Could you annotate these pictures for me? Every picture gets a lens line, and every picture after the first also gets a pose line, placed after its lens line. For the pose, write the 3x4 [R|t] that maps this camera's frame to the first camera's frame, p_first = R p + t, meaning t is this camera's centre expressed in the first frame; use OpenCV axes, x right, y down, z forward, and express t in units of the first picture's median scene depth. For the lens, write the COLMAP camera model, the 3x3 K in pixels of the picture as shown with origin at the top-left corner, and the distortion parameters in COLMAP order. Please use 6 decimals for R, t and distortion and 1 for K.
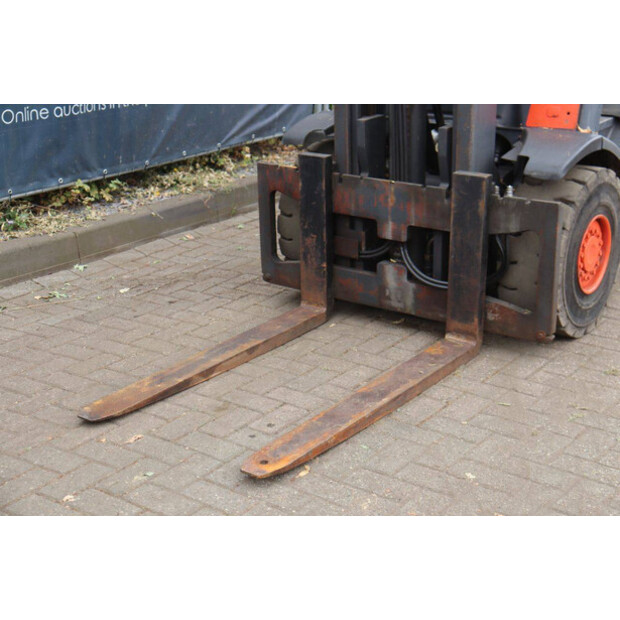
lens RADIAL K [[1050.6, 0, 322.4], [0, 1050.6, 300.0], [0, 0, 1]] dist [0.170082, 0.000000]
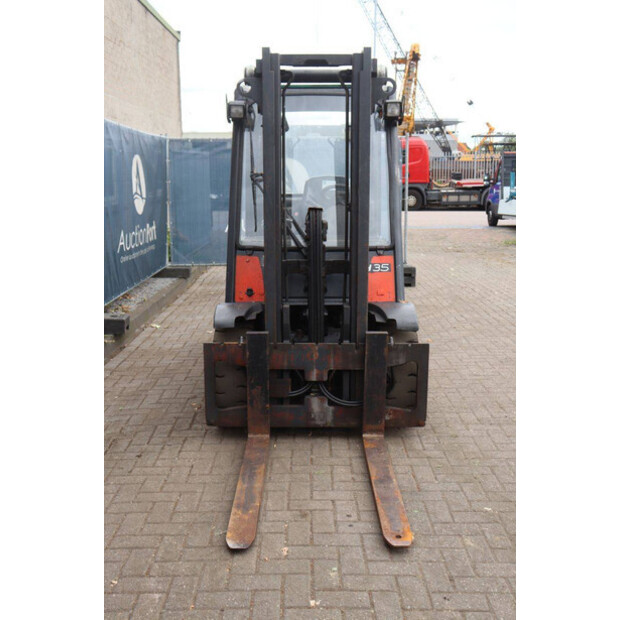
lens RADIAL K [[688.1, 0, 312.4], [0, 688.1, 310.2], [0, 0, 1]] dist [-0.015843, 0.000000]
pose [[0.801125, -0.097584, 0.590489, -0.527103], [0.177736, 0.980899, -0.079033, -0.080694], [-0.571498, 0.168266, 0.803167, 0.175995]]
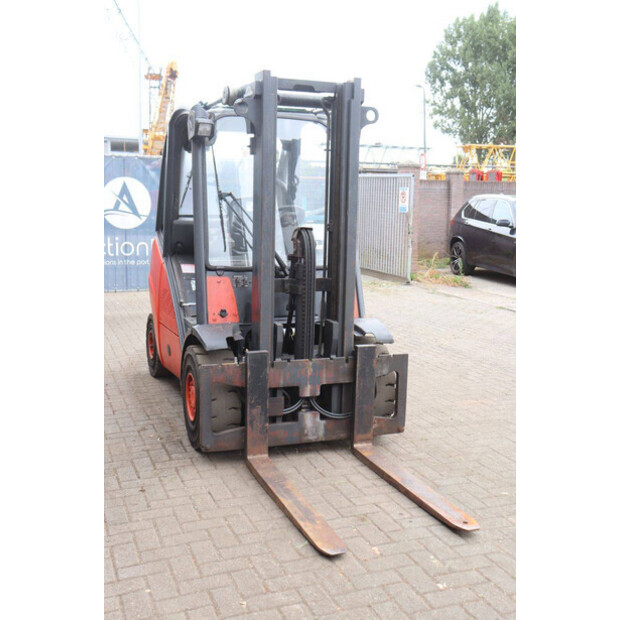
lens RADIAL K [[734.1, 0, 312.4], [0, 734.1, 311.1], [0, 0, 1]] dist [0.013726, 0.000000]
pose [[0.539041, -0.096174, 0.836771, -0.843263], [0.241977, 0.969262, -0.044478, -0.131933], [-0.806772, 0.226455, 0.545744, 0.370292]]
